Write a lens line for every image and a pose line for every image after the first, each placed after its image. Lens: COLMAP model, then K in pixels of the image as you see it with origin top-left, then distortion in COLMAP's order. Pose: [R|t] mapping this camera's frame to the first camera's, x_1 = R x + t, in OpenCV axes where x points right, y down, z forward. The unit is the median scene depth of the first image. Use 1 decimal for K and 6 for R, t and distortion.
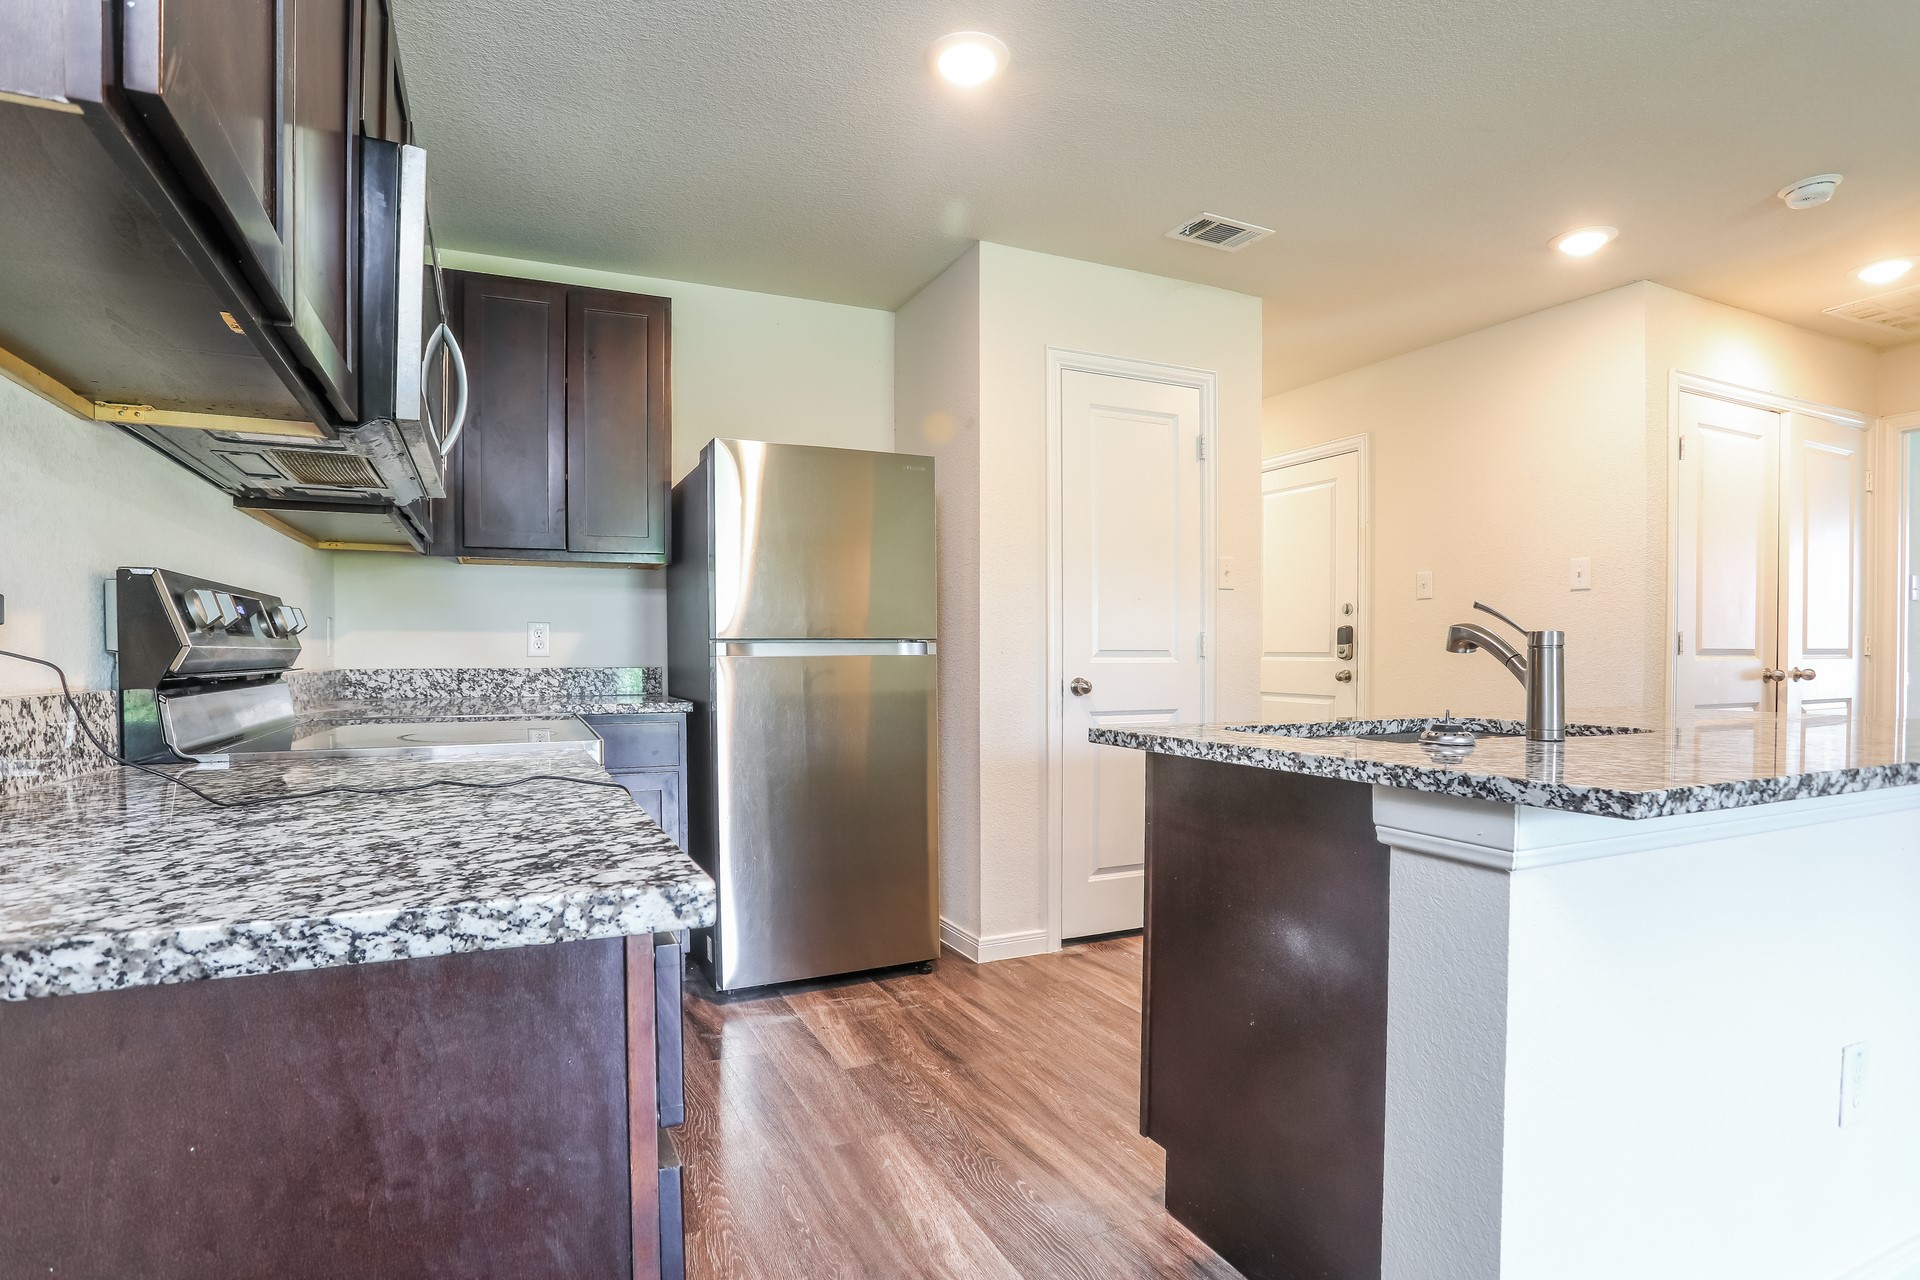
lens RADIAL K [[957.2, 0, 937.8], [0, 957.2, 672.1], [0, 0, 1]] dist [-0.091350, 0.045029]
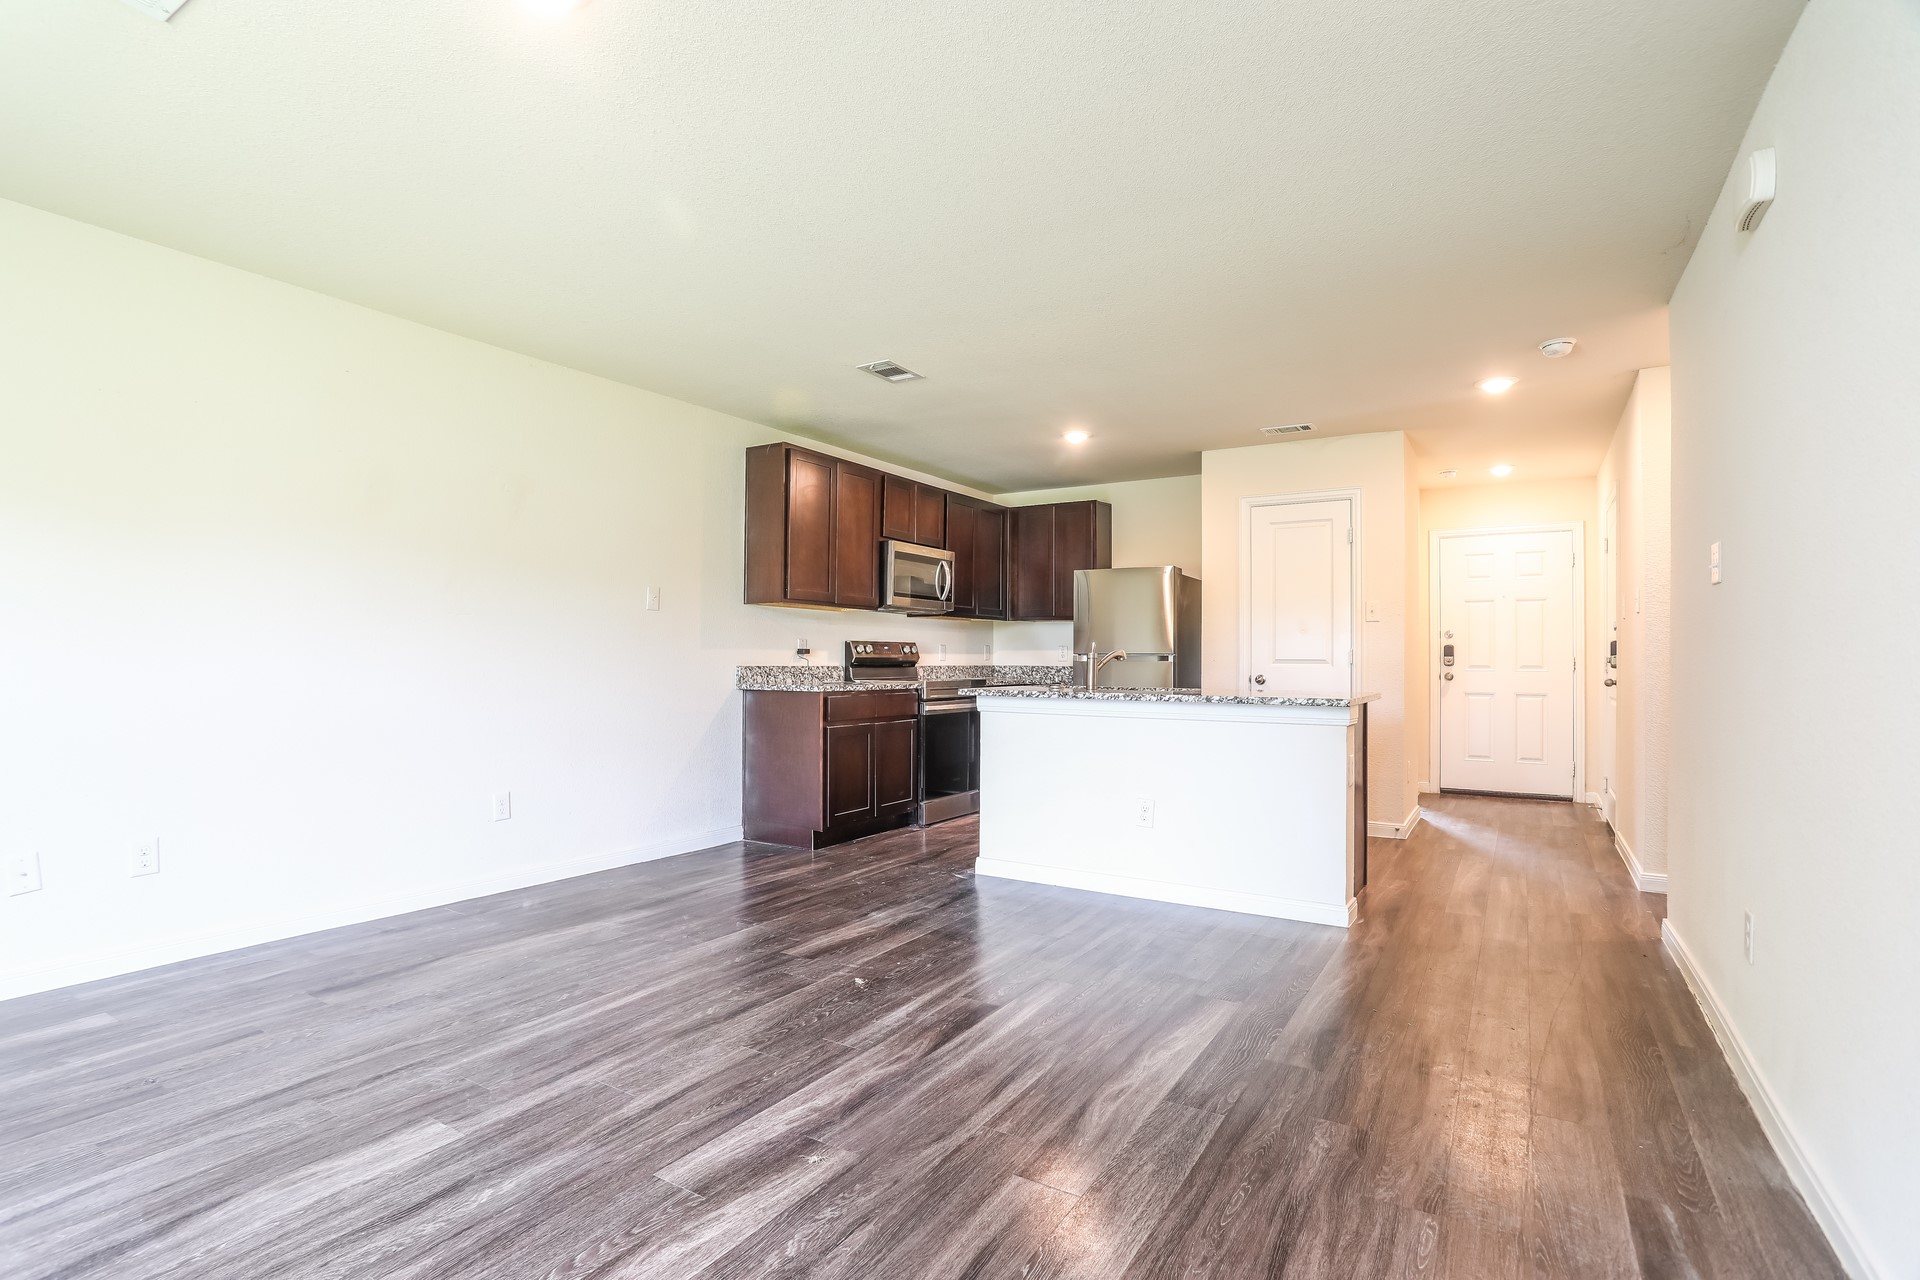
lens RADIAL K [[929.8, 0, 915.7], [0, 929.8, 667.0], [0, 0, 1]] dist [-0.061884, 0.029546]
pose [[0.531898, 0.011886, -0.846725, 1.432683], [-0.021776, 0.999763, 0.000355, 0.005684], [0.846528, 0.018250, 0.532031, -0.556270]]
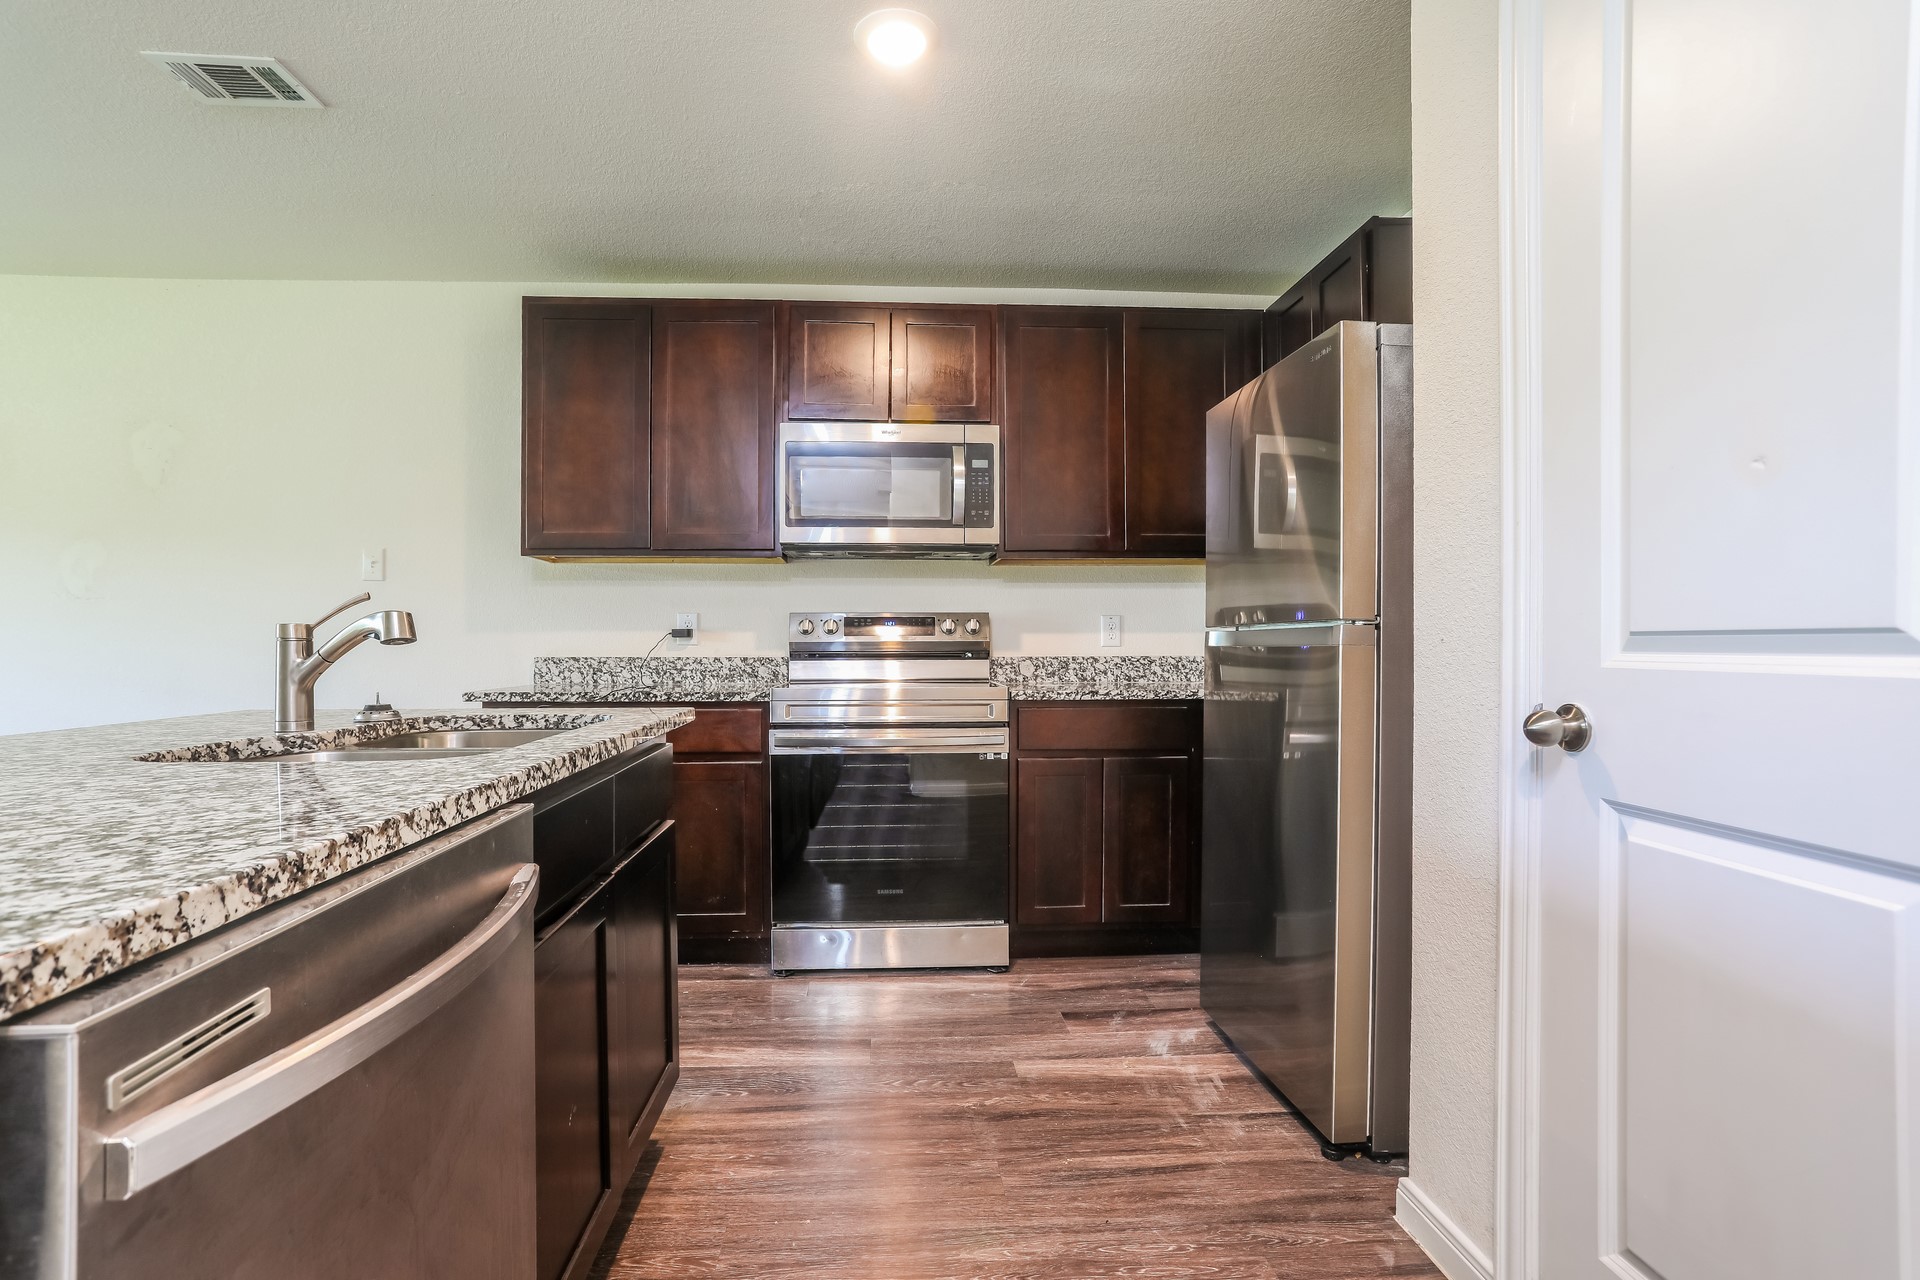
lens RADIAL K [[918.8, 0, 927.1], [0, 918.8, 647.2], [0, 0, 1]] dist [-0.023792, 0.000007]
pose [[-0.367705, 0.004134, -0.929933, 0.649922], [-0.014624, 0.999841, 0.010227, -0.019087], [0.929828, 0.017360, -0.367586, 0.987700]]
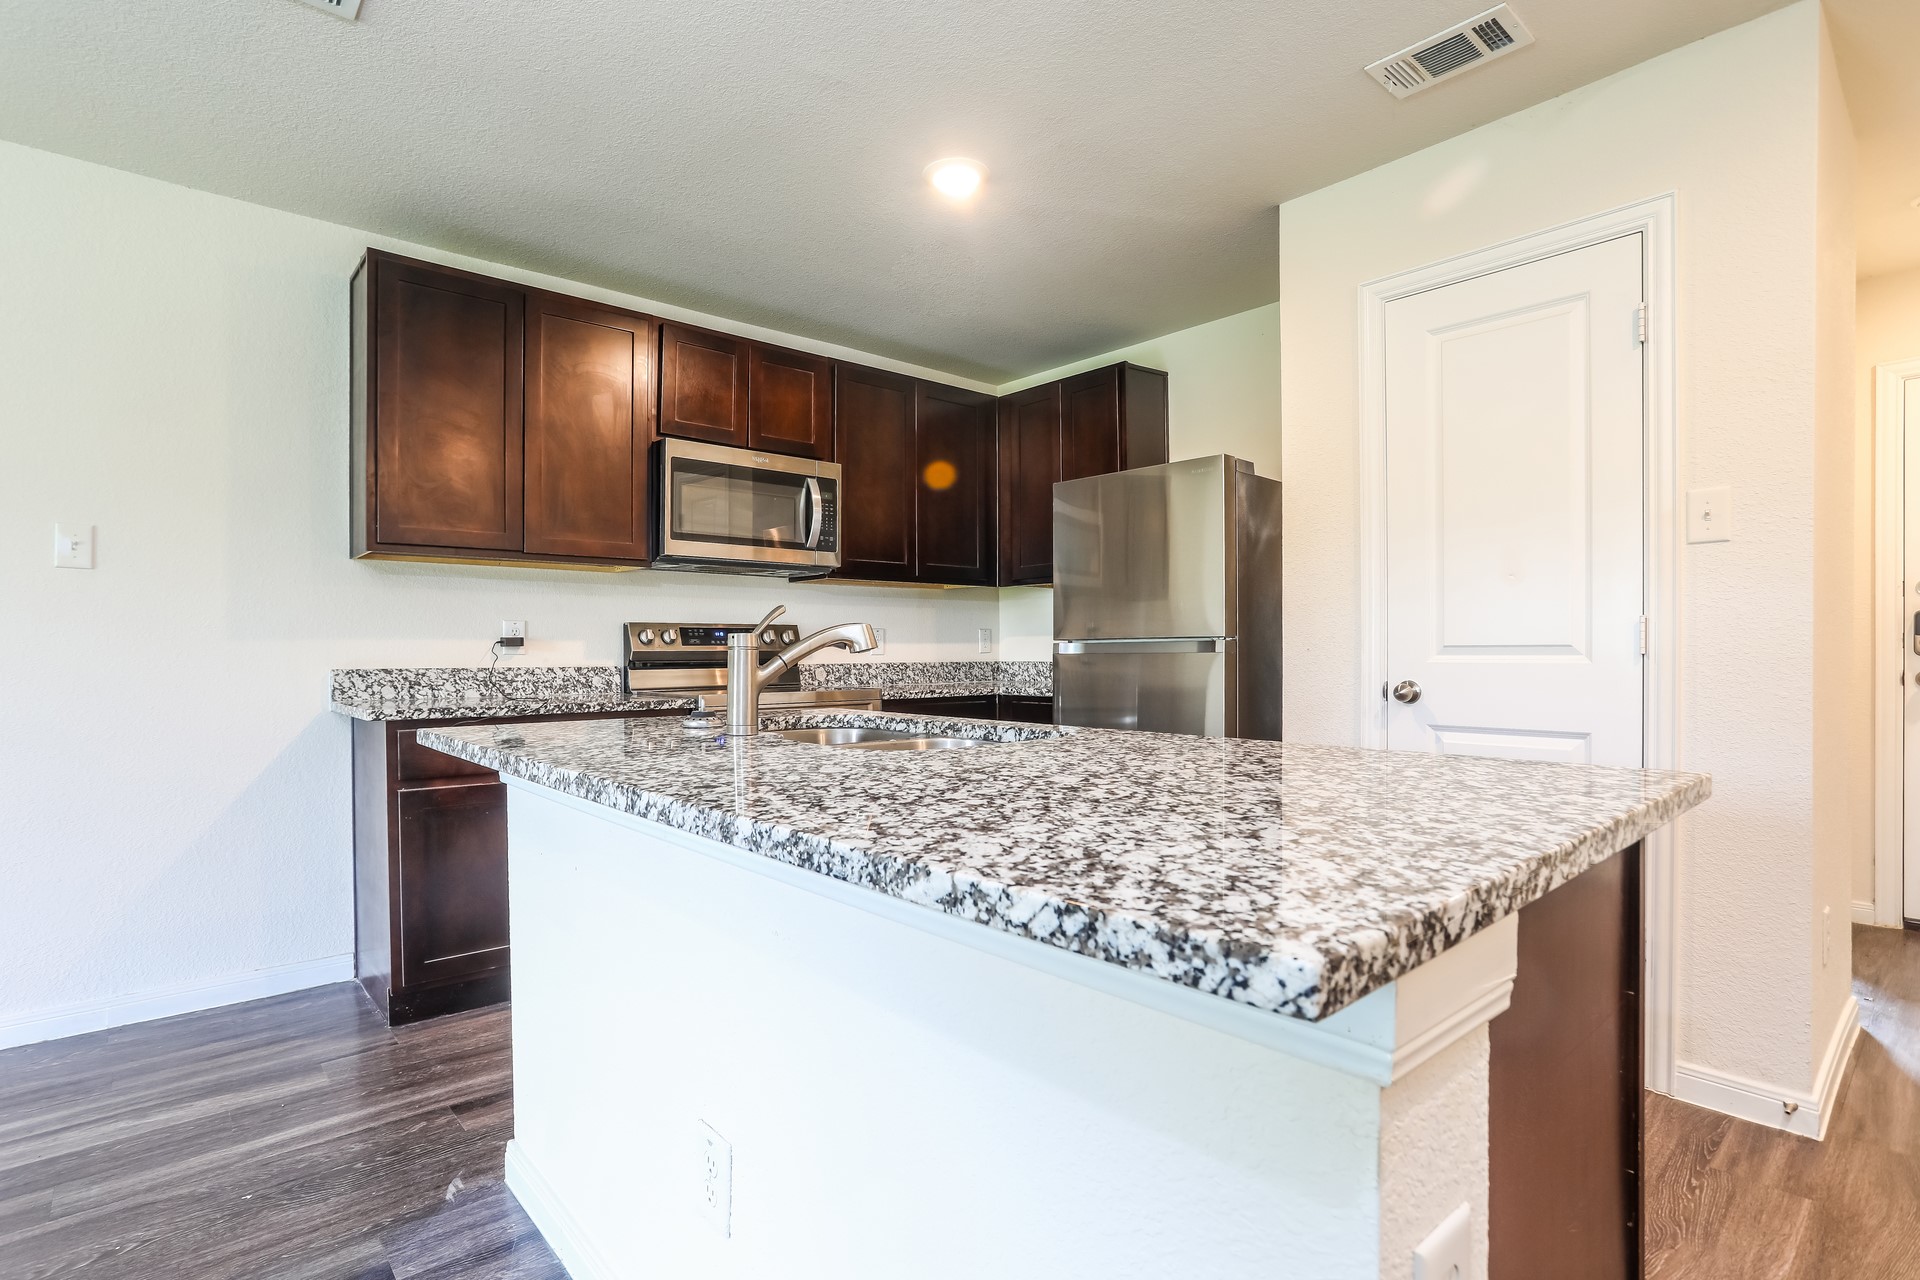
lens RADIAL K [[929.8, 0, 915.7], [0, 929.8, 667.0], [0, 0, 1]] dist [-0.061884, 0.029546]
pose [[0.273843, 0.014415, -0.961667, 0.857274], [-0.013721, 0.999844, 0.011080, -0.009383], [0.961677, 0.010161, 0.273998, 0.430623]]
